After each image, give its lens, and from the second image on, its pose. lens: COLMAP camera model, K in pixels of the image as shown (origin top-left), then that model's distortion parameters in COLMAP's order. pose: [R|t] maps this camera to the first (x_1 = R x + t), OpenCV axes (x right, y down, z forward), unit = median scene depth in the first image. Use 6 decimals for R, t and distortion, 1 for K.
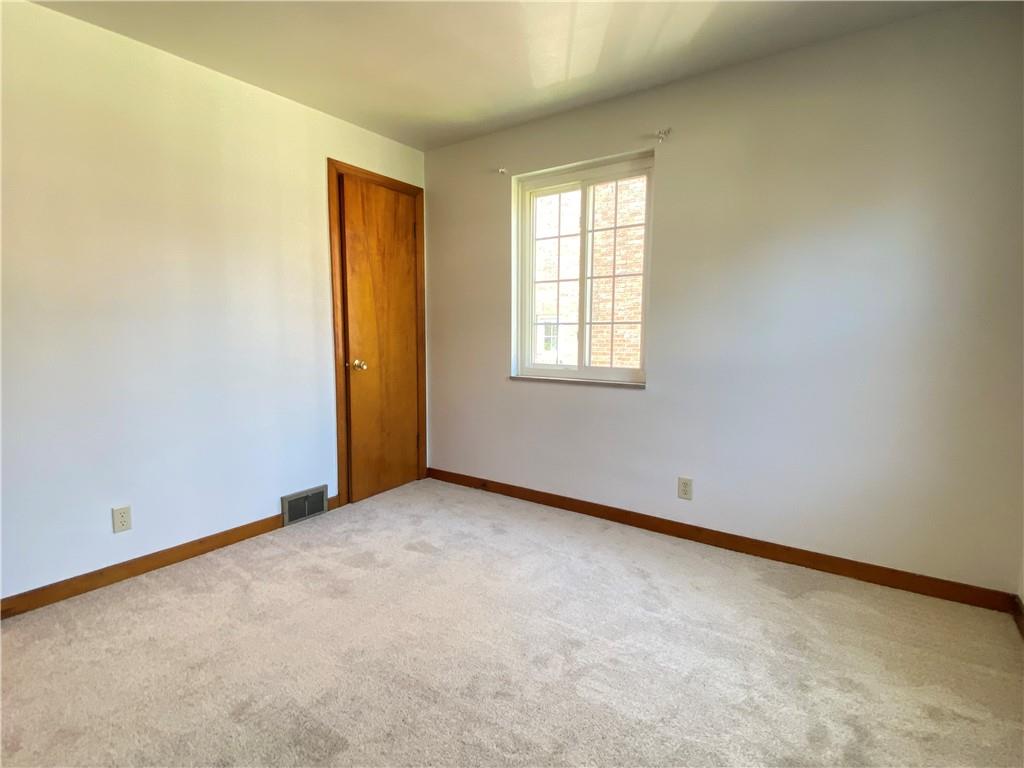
lens RADIAL K [[509.0, 0, 512.0], [0, 509.0, 384.0], [0, 0, 1]] dist [0.071897, -0.054505]
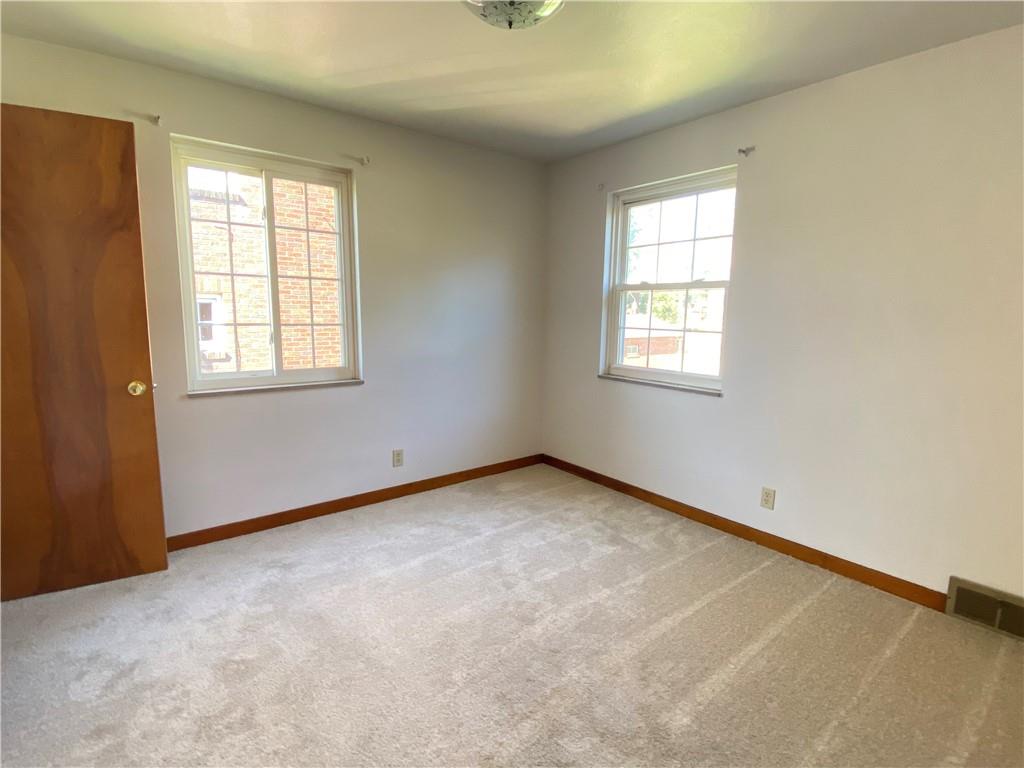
lens RADIAL K [[509.0, 0, 512.0], [0, 509.0, 384.0], [0, 0, 1]] dist [0.071897, -0.054505]
pose [[0.273064, -0.132839, 0.952780, -0.718248], [0.085811, 0.989835, 0.113412, -0.088778], [-0.958161, 0.050790, 0.281687, 0.359505]]
